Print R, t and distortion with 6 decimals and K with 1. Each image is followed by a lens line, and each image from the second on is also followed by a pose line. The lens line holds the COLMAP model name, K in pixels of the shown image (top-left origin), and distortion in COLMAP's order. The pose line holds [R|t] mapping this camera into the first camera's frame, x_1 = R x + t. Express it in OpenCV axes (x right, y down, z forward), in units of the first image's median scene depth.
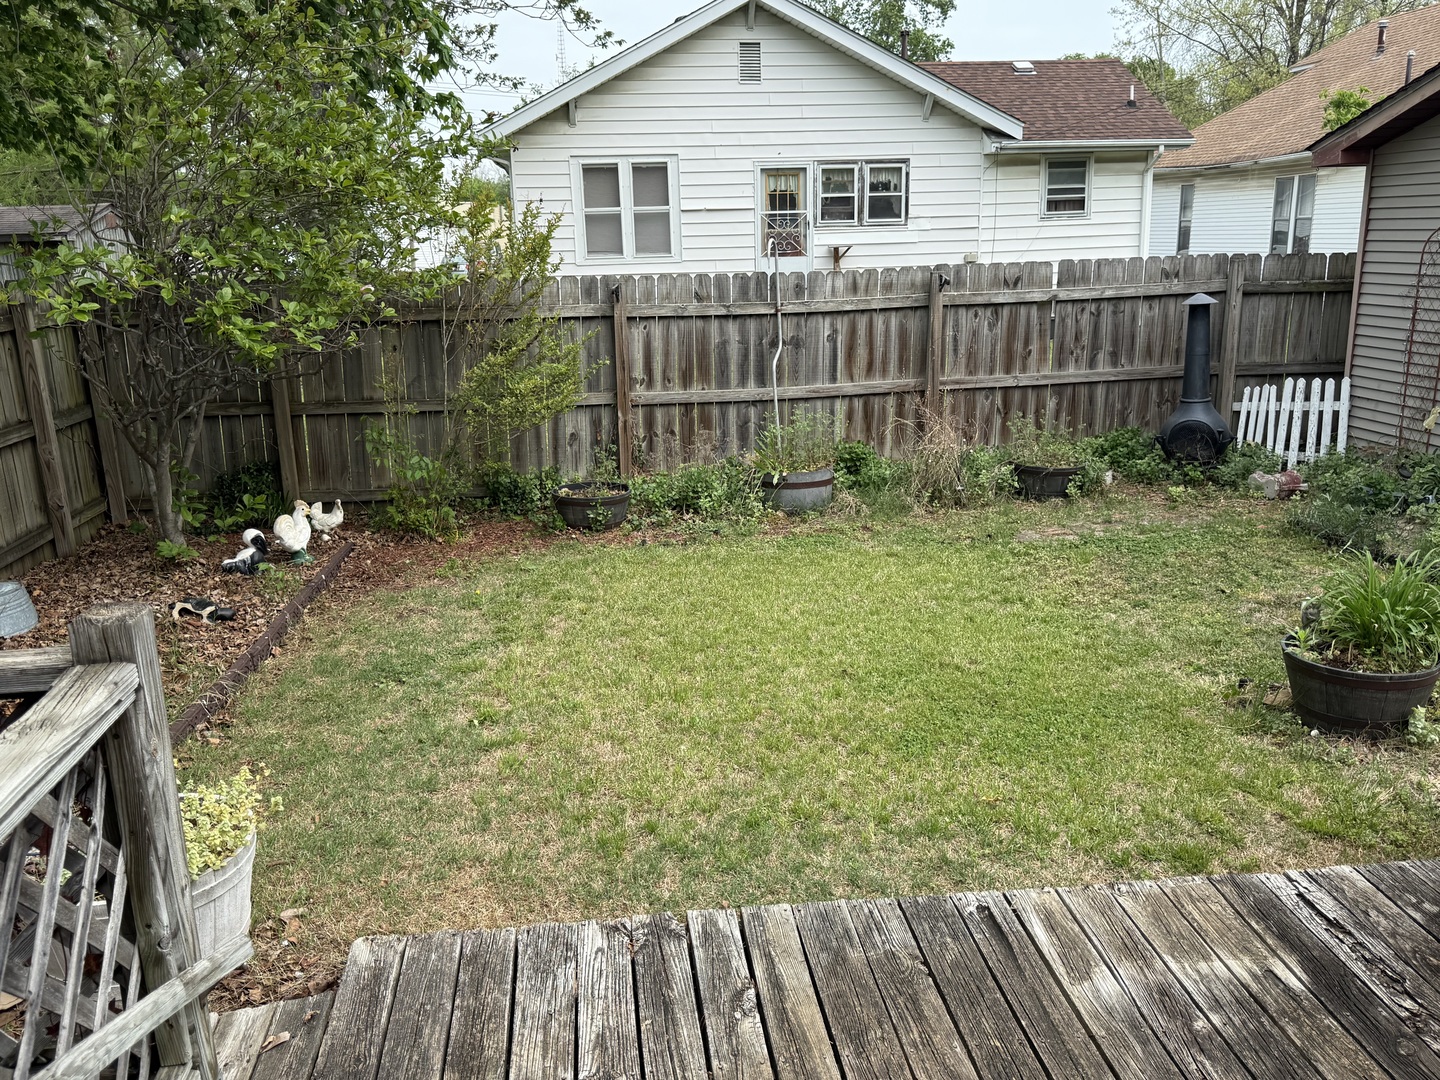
lens RADIAL K [[1215.2, 0, 720.0], [0, 1215.2, 540.0], [0, 0, 1]] dist [0.131134, -0.262604]
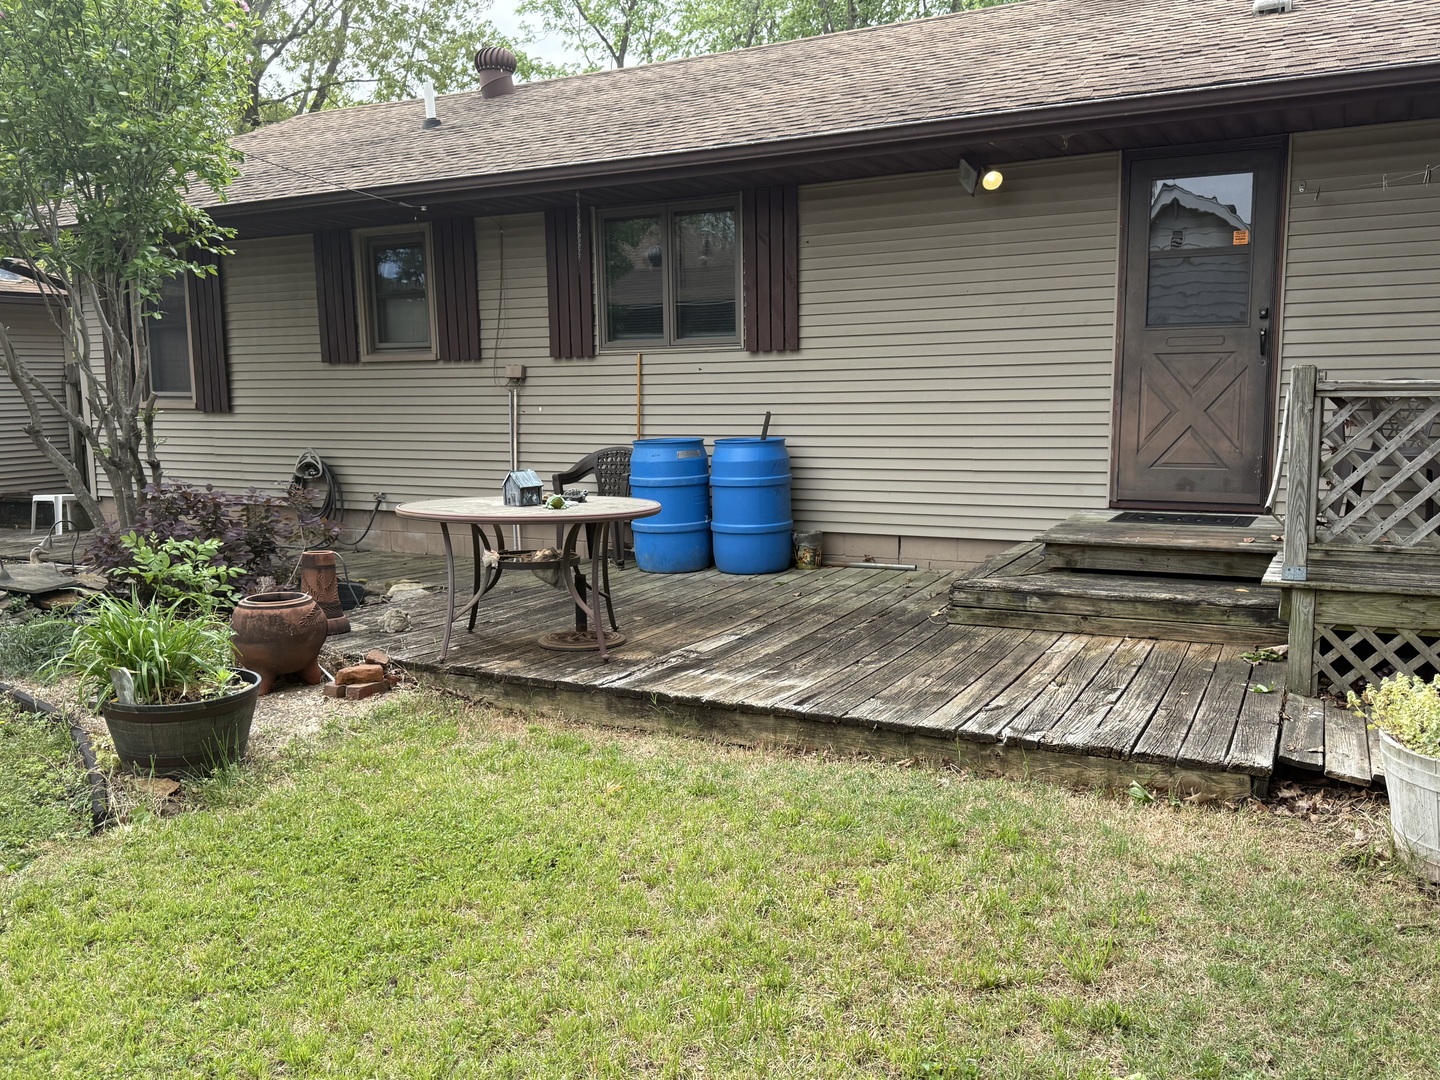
lens RADIAL K [[1215.2, 0, 720.0], [0, 1215.2, 540.0], [0, 0, 1]] dist [0.131134, -0.262604]
pose [[-0.837490, -0.031691, 0.545533, -0.530524], [0.167540, 0.935347, 0.311540, -0.375213], [-0.520135, 0.352310, -0.778034, 2.284016]]
